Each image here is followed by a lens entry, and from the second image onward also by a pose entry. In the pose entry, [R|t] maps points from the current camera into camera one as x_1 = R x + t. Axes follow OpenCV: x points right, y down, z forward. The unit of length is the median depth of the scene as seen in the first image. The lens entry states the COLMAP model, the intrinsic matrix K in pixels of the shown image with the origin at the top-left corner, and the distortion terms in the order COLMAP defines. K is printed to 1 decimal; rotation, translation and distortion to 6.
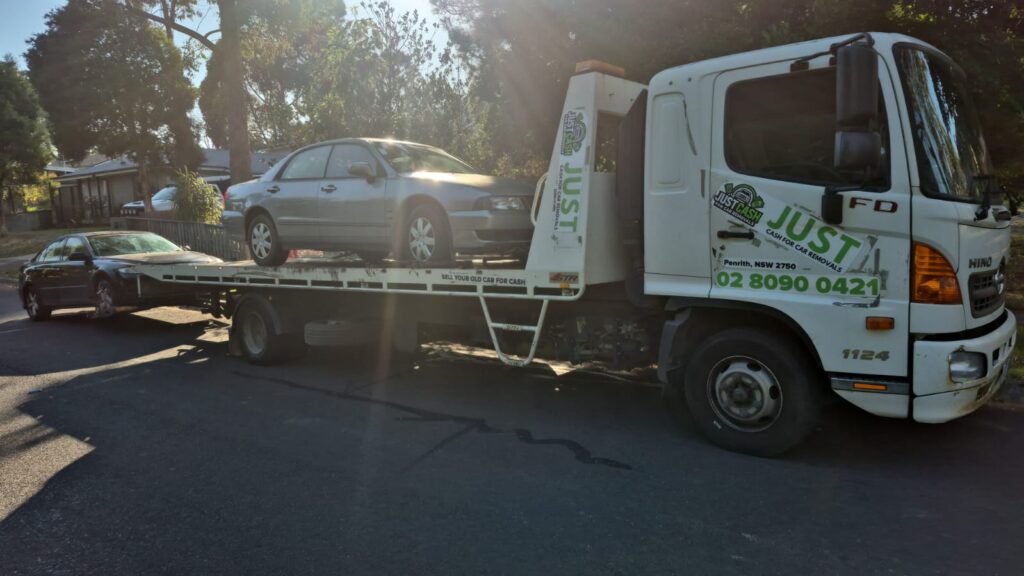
lens RADIAL K [[750.7, 0, 488.9], [0, 750.7, 287.0], [0, 0, 1]] dist [0.112358, -0.174174]
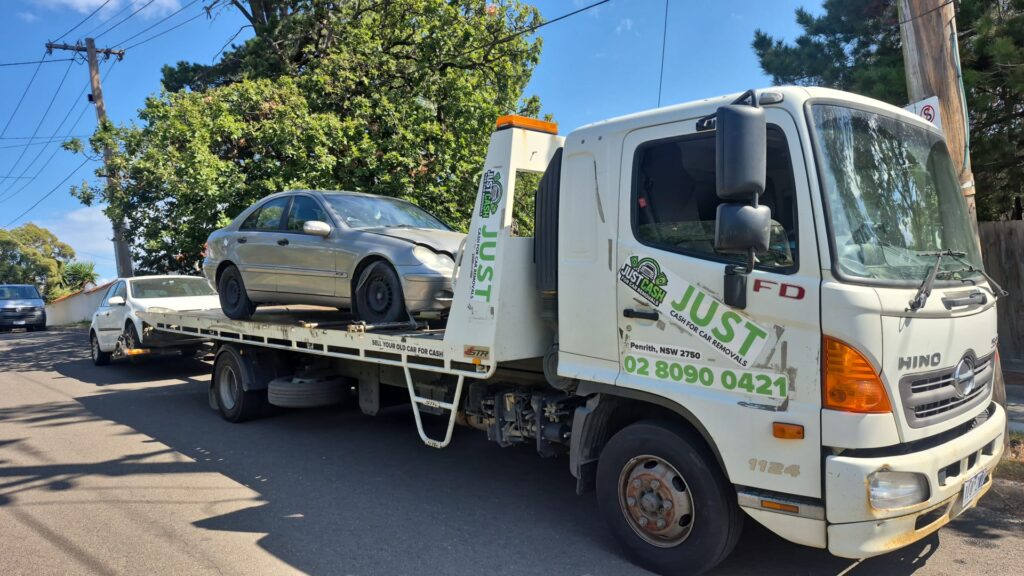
lens RADIAL K [[750.7, 0, 505.7], [0, 750.7, 285.9], [0, 0, 1]] dist [0.112358, -0.174174]
pose [[0.994480, 0.023236, -0.102326, 0.257339], [-0.028693, 0.998225, -0.052191, -0.052139], [0.100932, 0.054839, 0.993381, 0.121773]]
